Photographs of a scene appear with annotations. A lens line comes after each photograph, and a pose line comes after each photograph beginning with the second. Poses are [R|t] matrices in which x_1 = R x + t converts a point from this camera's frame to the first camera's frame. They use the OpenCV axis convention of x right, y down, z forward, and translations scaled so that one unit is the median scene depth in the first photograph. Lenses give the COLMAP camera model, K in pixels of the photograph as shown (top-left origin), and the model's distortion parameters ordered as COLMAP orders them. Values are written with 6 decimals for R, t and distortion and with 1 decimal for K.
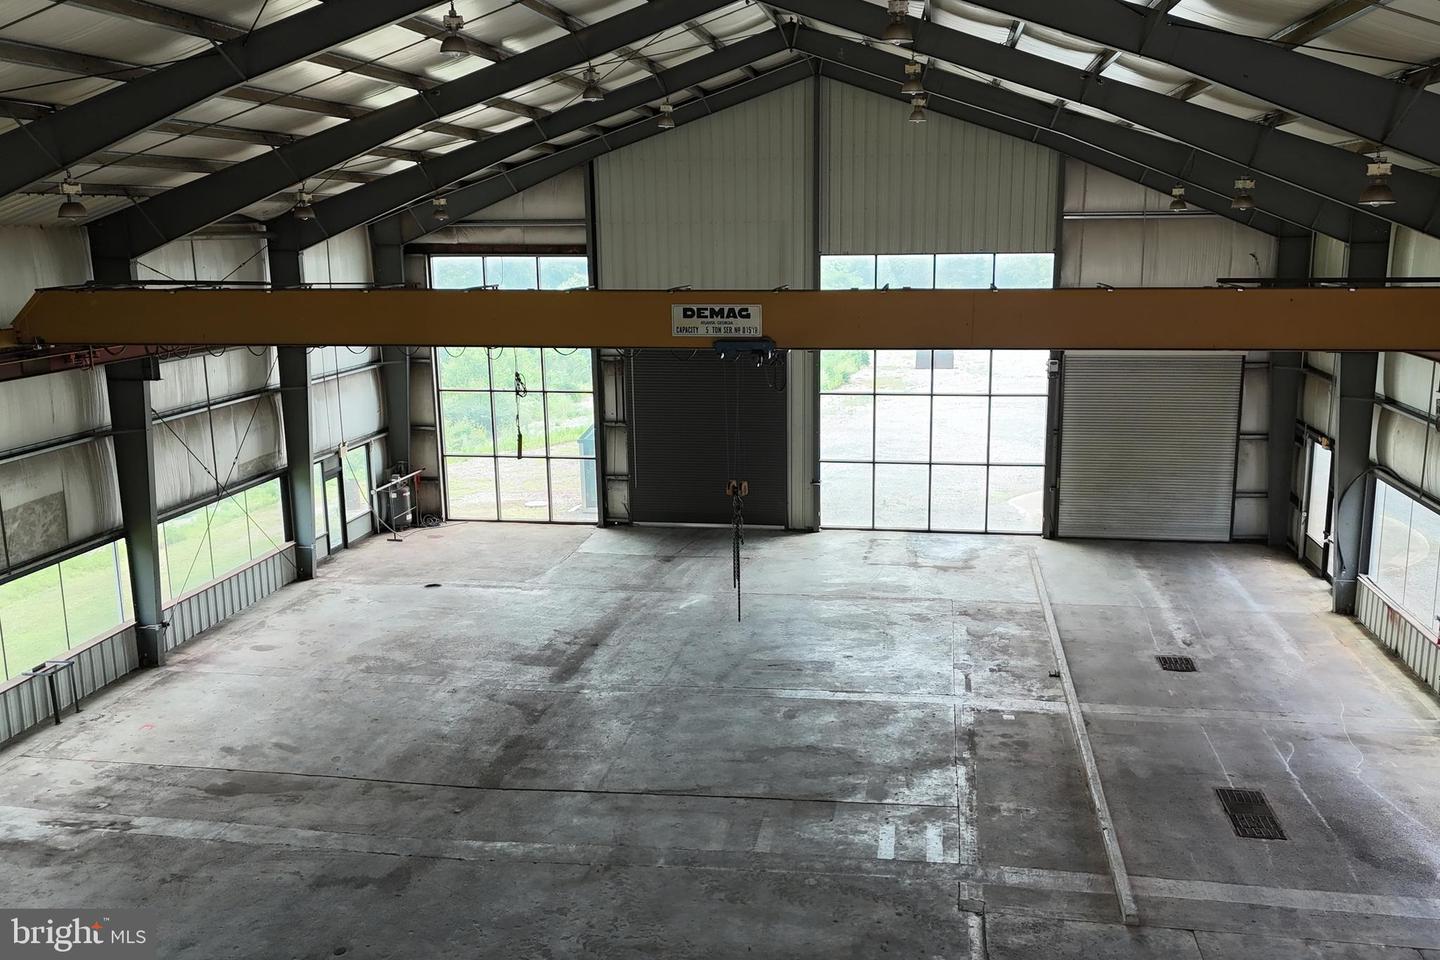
lens RADIAL K [[1233.7, 0, 720.0], [0, 1233.7, 480.0], [0, 0, 1]] dist [0.030217, -0.004683]
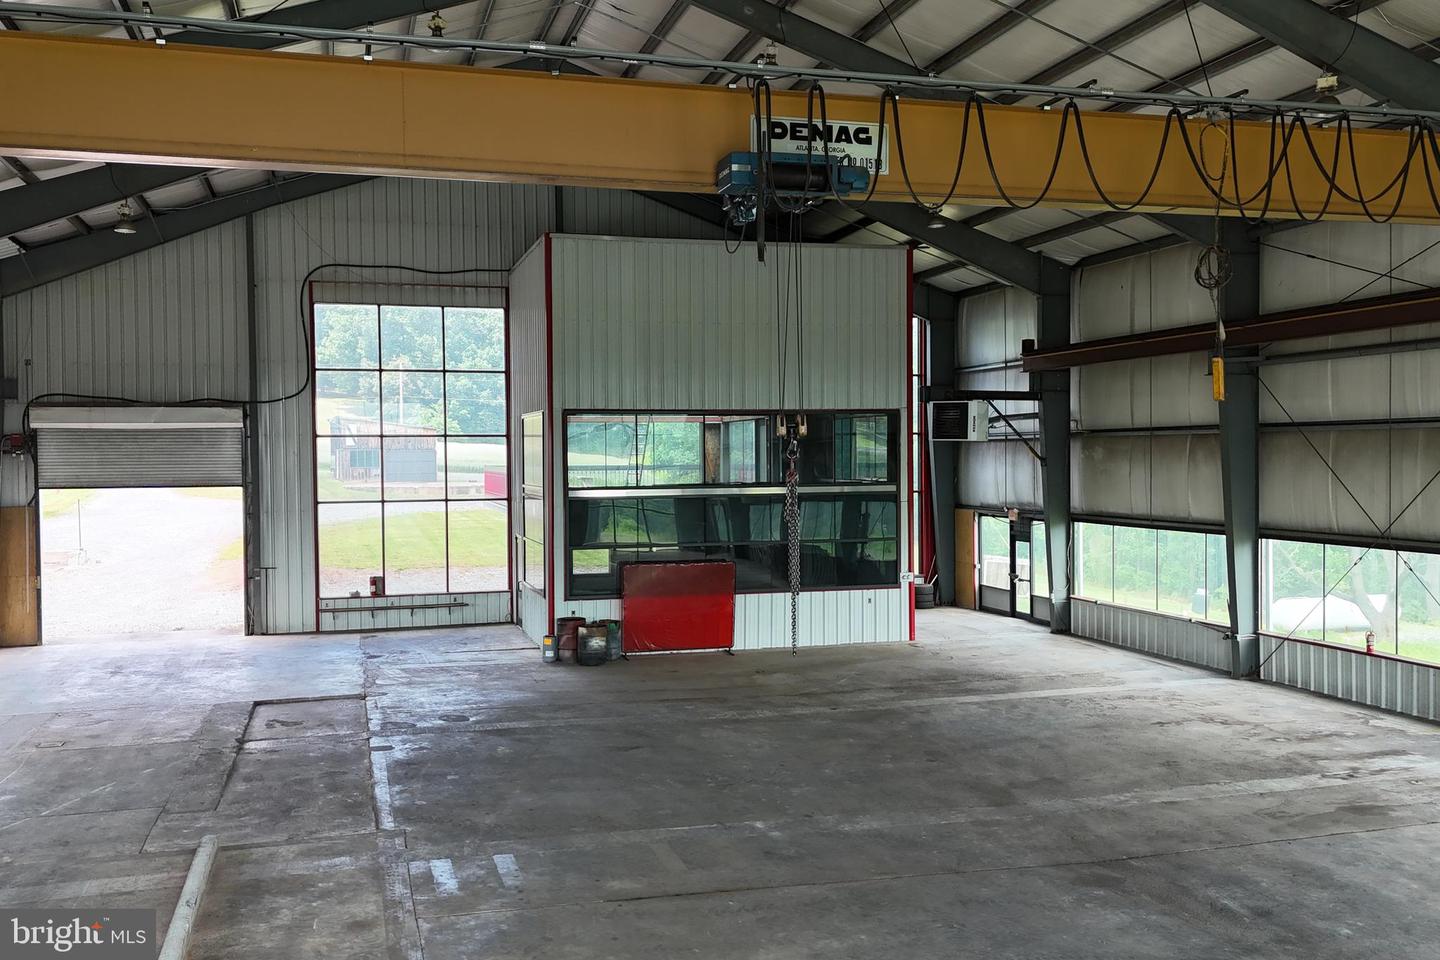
lens RADIAL K [[1233.7, 0, 720.0], [0, 1233.7, 480.0], [0, 0, 1]] dist [0.030217, -0.004683]
pose [[-0.891281, 0.033842, -0.452187, 0.342798], [-0.067069, 0.976405, 0.205270, -0.094575], [0.448464, 0.213281, -0.867981, 1.619135]]
